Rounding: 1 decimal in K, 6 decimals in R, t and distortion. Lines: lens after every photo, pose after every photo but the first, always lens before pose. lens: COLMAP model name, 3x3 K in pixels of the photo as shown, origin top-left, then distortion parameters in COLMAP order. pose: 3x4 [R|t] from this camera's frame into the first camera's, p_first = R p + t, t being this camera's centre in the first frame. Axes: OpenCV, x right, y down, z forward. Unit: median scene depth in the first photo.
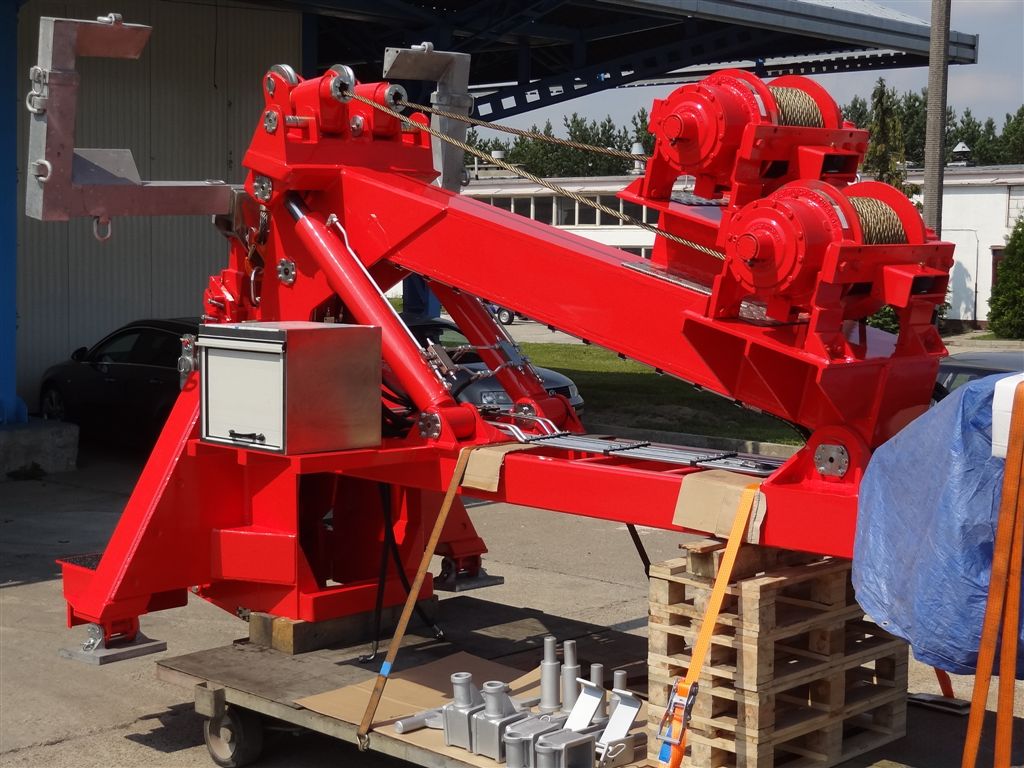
lens RADIAL K [[1615.7, 0, 512.0], [0, 1615.7, 384.0], [0, 0, 1]] dist [0.004613, 0.006672]
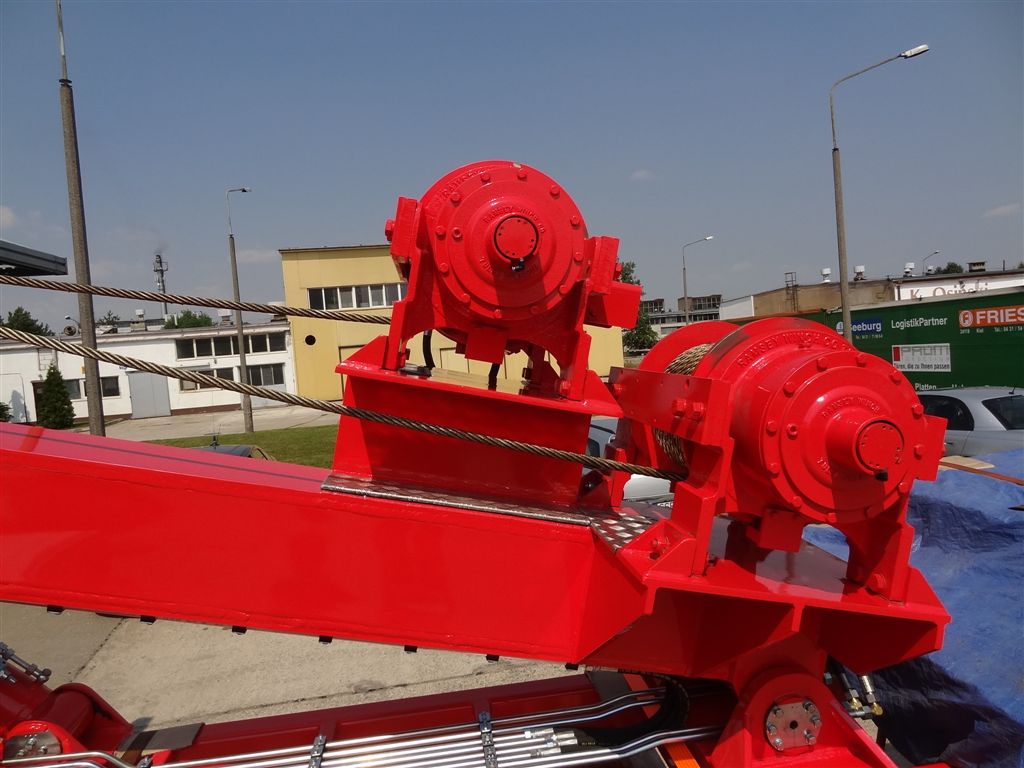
lens RADIAL K [[719.9, 0, 512.0], [0, 719.9, 384.0], [0, 0, 1]] dist [0.001525, 0.001941]
pose [[0.617047, -0.094855, 0.781189, -0.021508], [0.144081, 0.989546, 0.006348, -0.024496], [-0.773624, 0.108638, 0.624263, 0.188434]]
